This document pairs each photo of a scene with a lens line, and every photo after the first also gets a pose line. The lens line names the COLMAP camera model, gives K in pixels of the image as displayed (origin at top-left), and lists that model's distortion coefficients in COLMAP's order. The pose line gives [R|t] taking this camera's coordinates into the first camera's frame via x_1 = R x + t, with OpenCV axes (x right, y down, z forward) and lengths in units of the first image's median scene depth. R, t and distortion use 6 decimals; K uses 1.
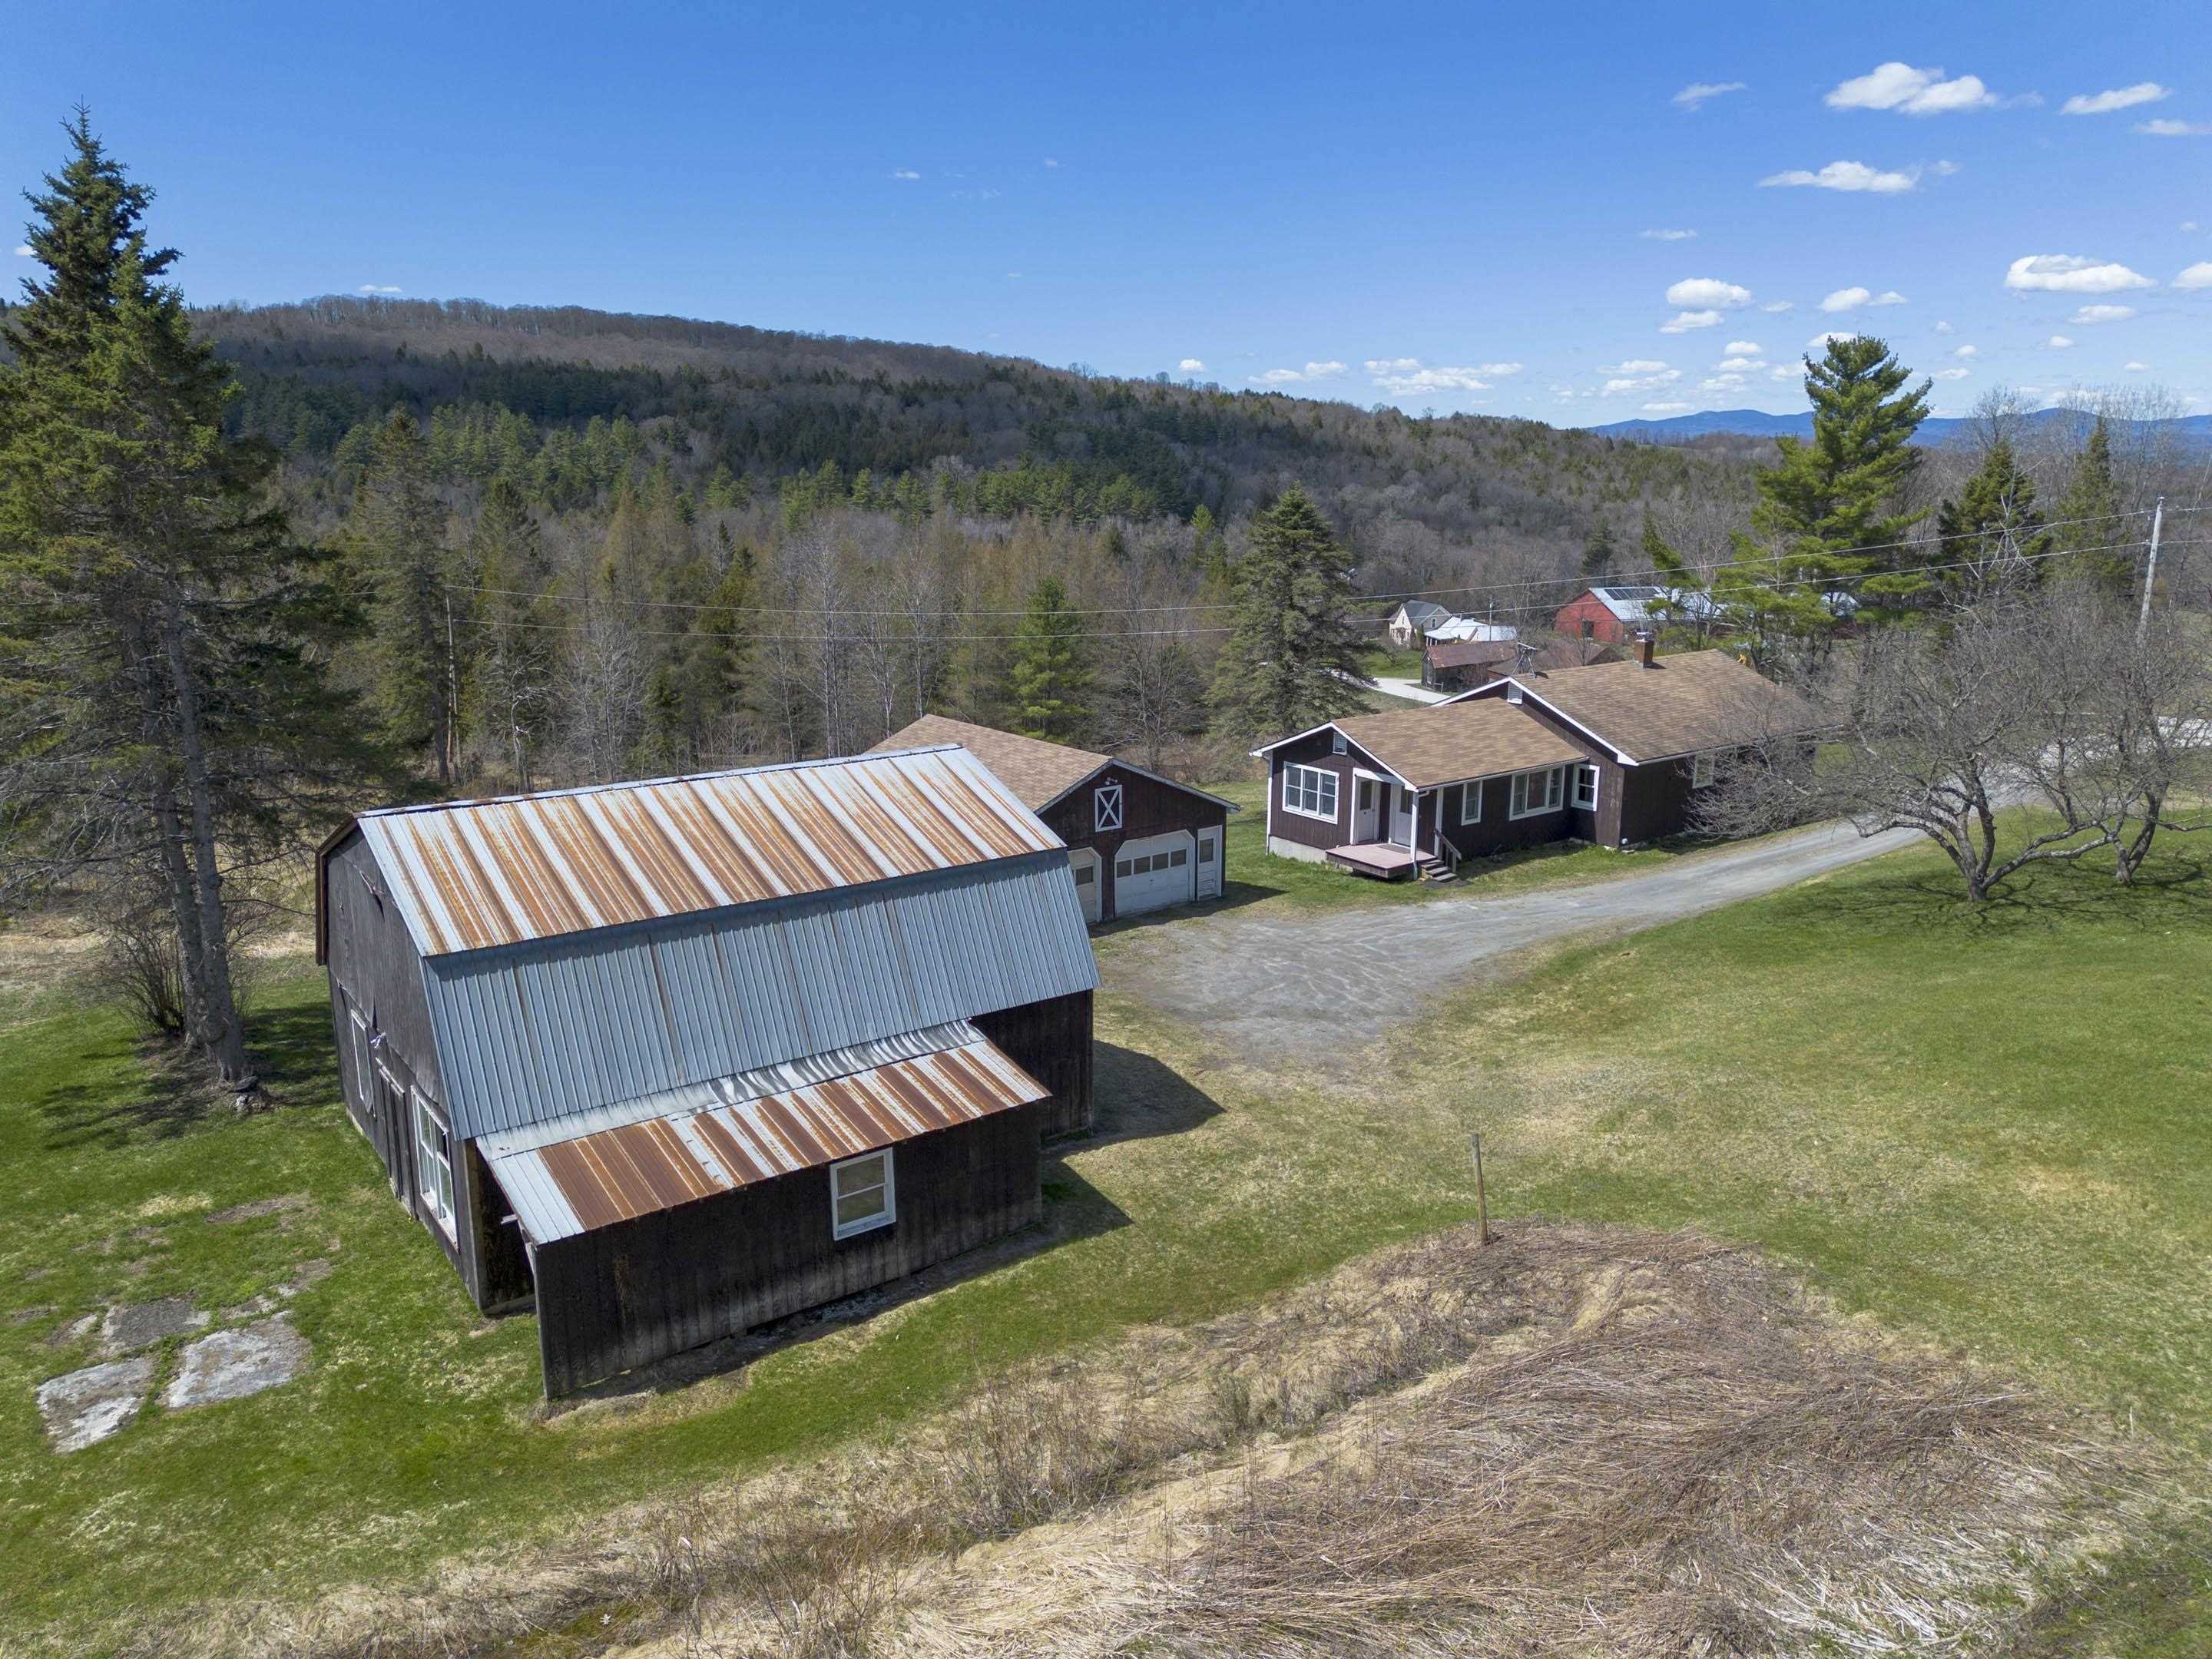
lens RADIAL K [[1566.0, 0, 1110.5], [0, 1566.0, 832.9], [0, 0, 1]] dist [0.080640, -0.072227]
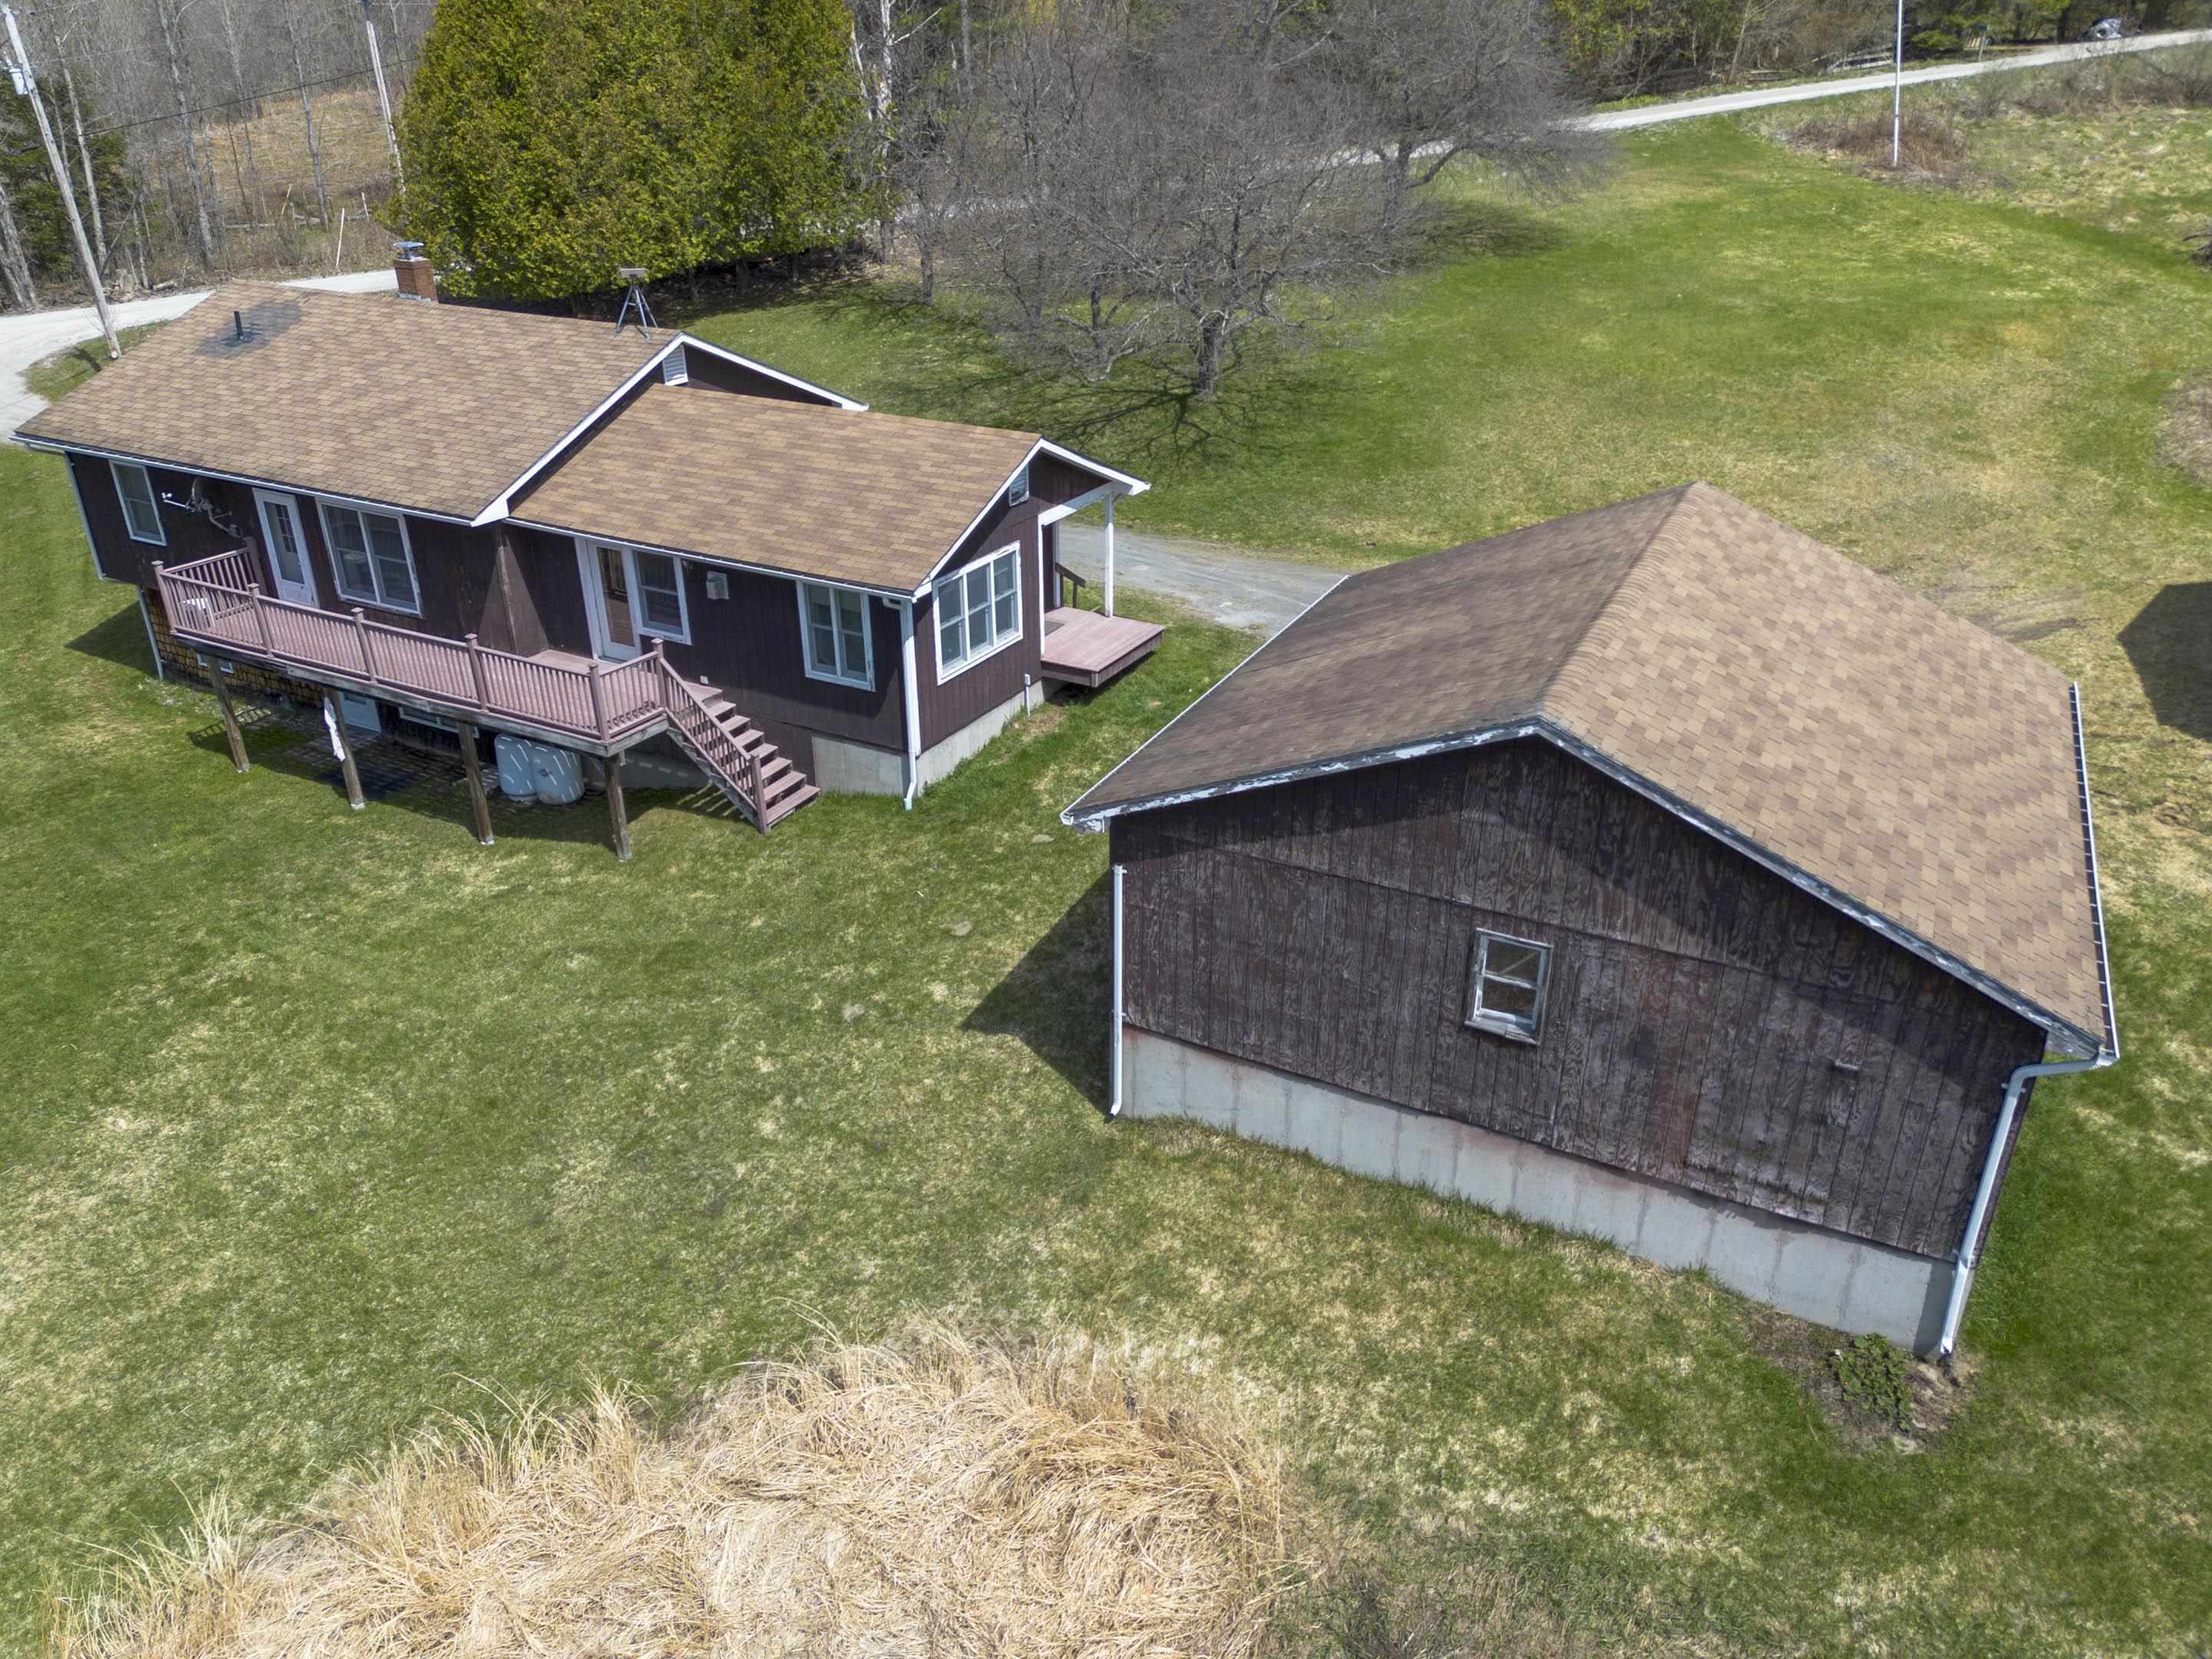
lens RADIAL K [[1566.0, 0, 1119.9], [0, 1566.0, 822.6], [0, 0, 1]] dist [0.080640, -0.072227]
pose [[-0.408015, -0.412147, 0.814652, -0.326105], [0.212164, 0.825073, 0.523681, -0.225443], [-0.887981, 0.386509, -0.249200, 1.143377]]
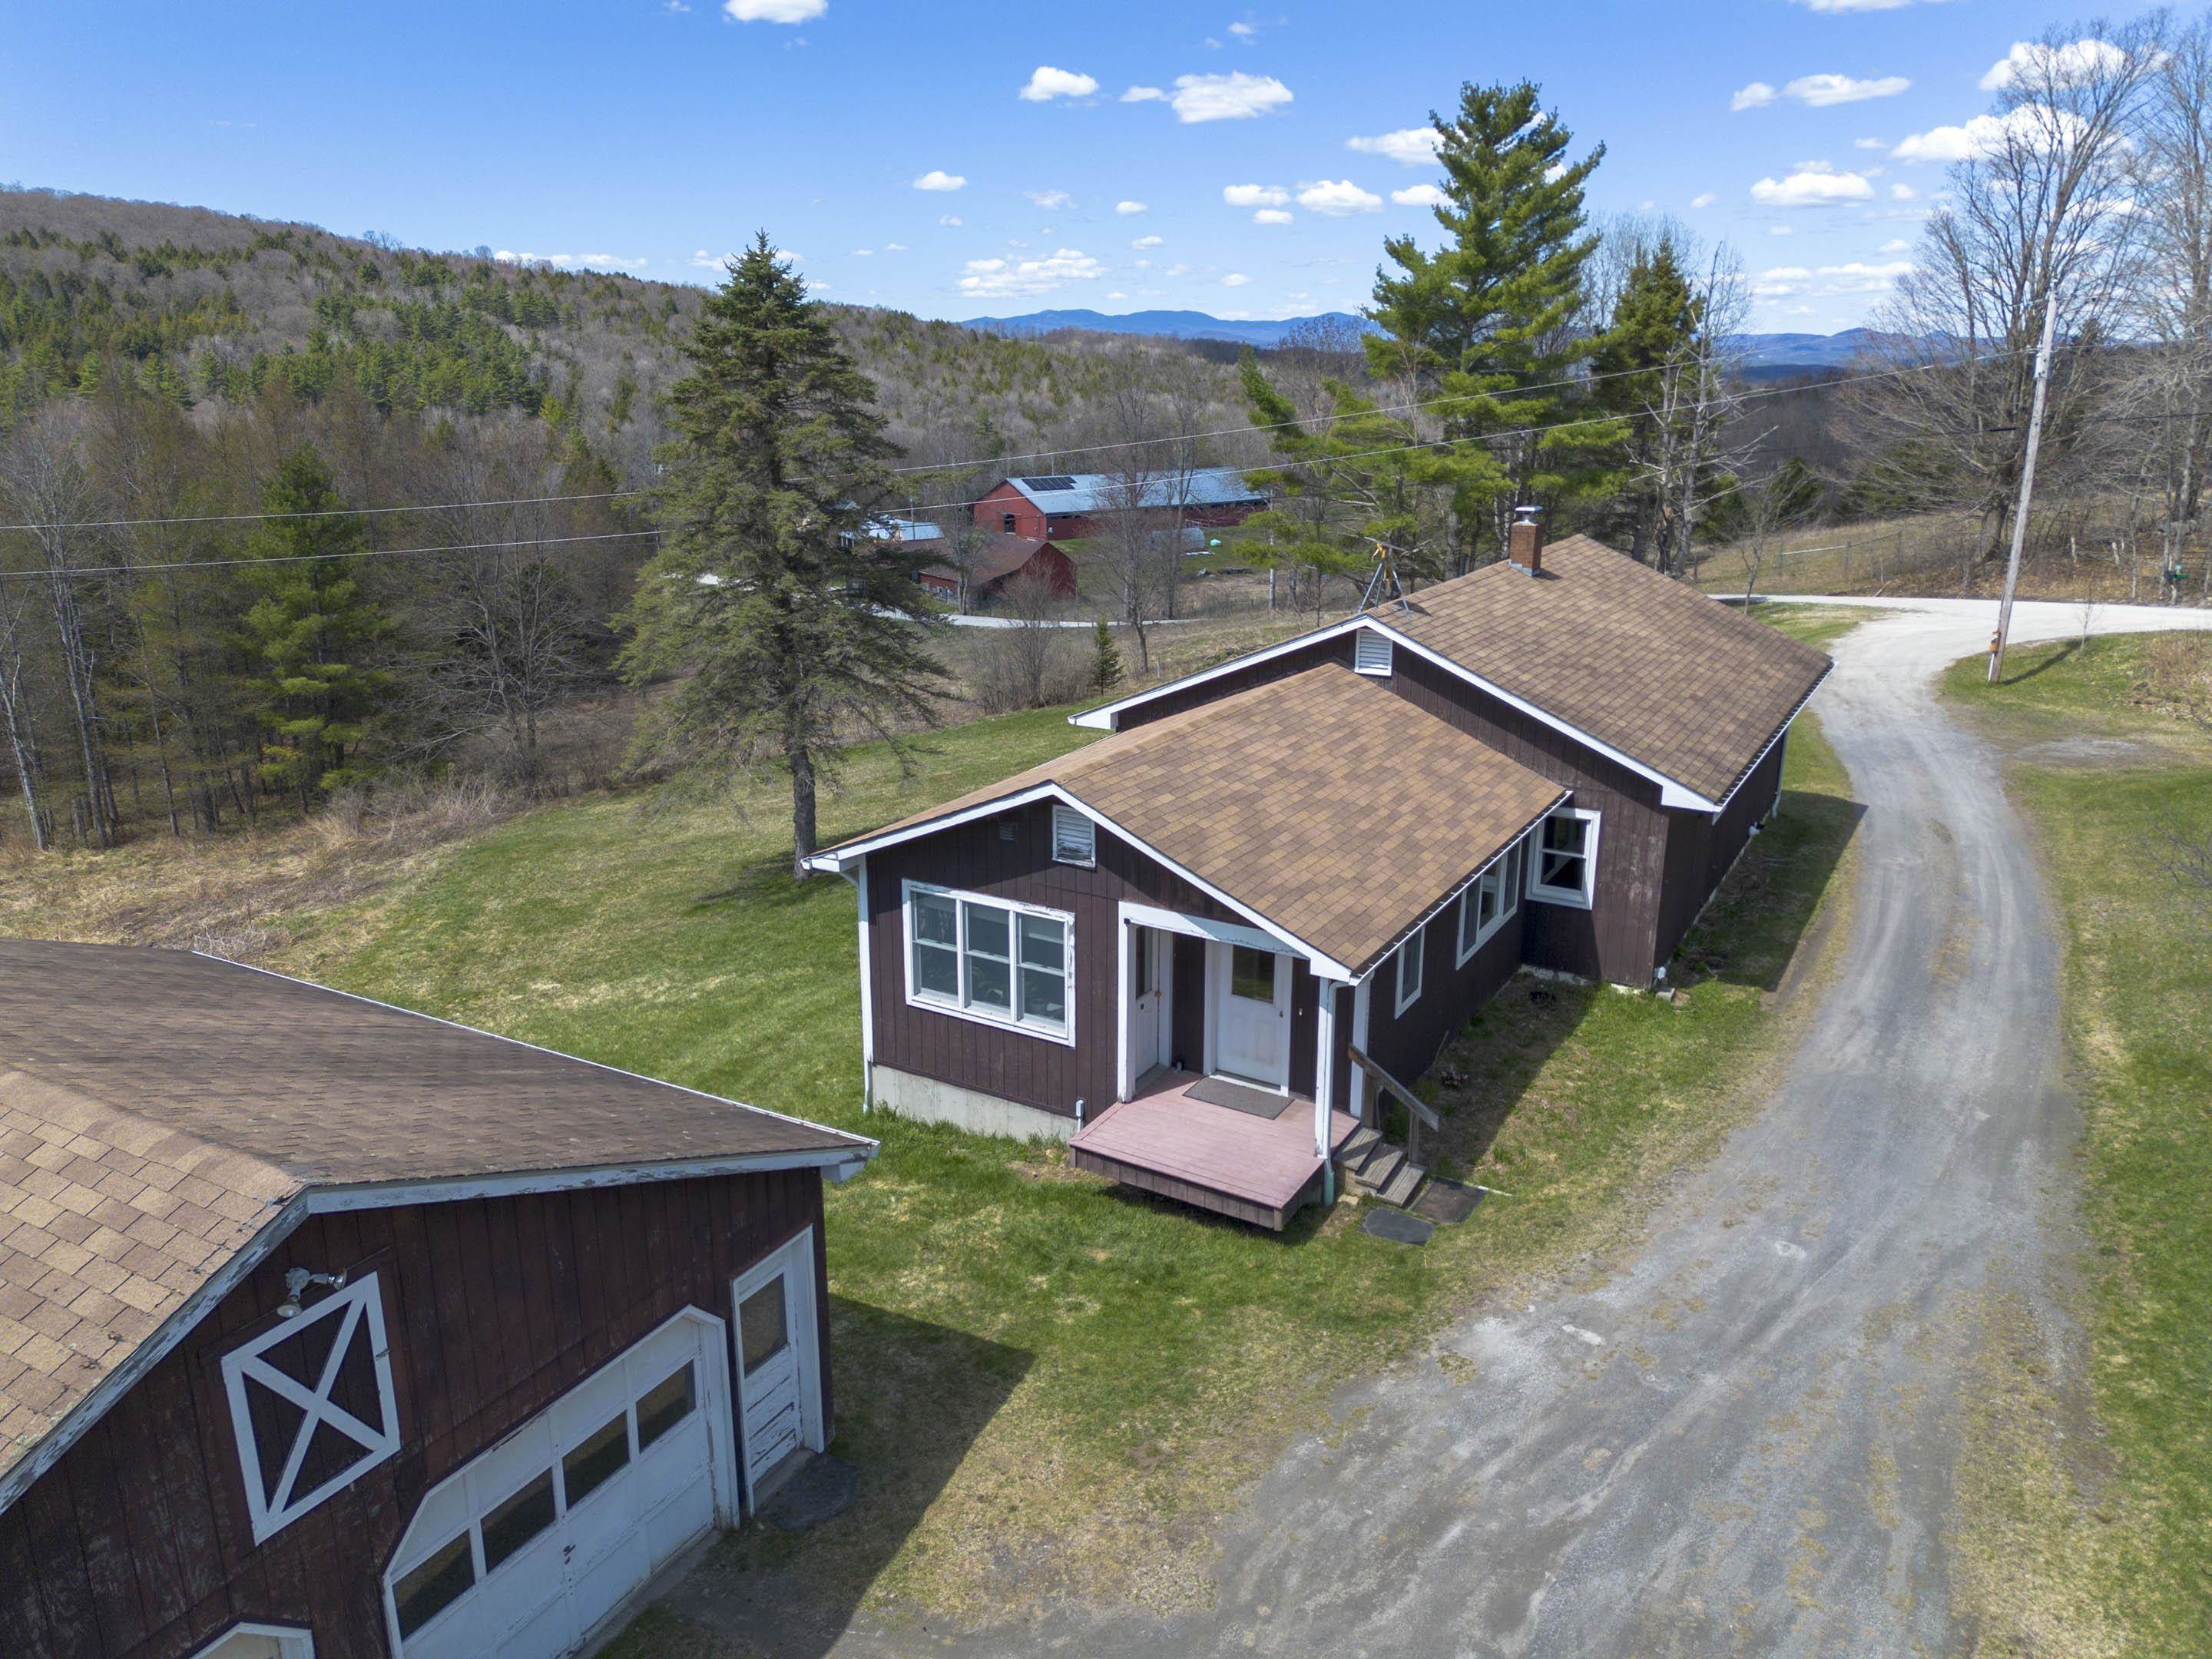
lens RADIAL K [[1566.0, 0, 1113.4], [0, 1566.0, 819.0], [0, 0, 1]] dist [0.080640, -0.072227]
pose [[0.925353, -0.107689, 0.363491, 0.024366], [0.088279, 0.993658, 0.069649, -0.085352], [-0.368686, -0.032361, 0.928990, 0.662693]]
